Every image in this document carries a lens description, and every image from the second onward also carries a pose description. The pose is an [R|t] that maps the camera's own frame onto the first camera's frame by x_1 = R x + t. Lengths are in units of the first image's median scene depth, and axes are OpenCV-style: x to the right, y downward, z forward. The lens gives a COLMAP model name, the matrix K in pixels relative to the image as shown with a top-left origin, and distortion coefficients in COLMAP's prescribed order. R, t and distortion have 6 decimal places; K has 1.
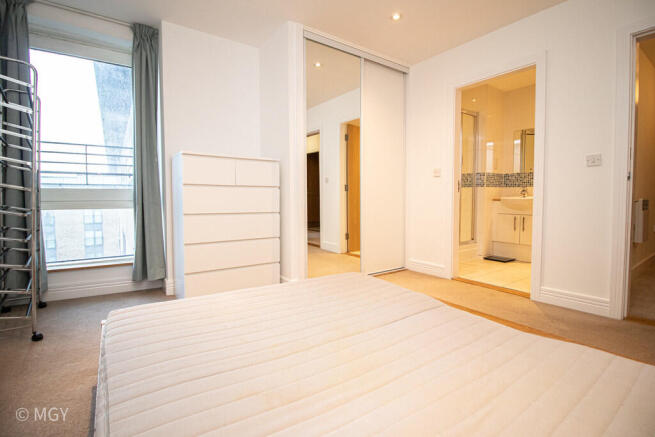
lens RADIAL K [[312.5, 0, 326.5], [0, 312.5, 211.9], [0, 0, 1]] dist [0.000183, -0.000002]
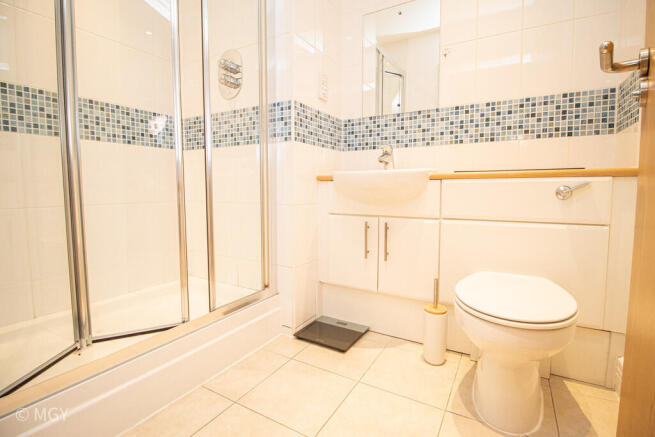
lens RADIAL K [[312.5, 0, 328.4], [0, 312.5, 218.7], [0, 0, 1]] dist [0.000183, -0.000002]
pose [[0.913918, -0.033088, 0.404547, 0.392888], [0.017857, 0.998984, 0.041367, -0.004911], [-0.405505, -0.030582, 0.913581, 0.648143]]
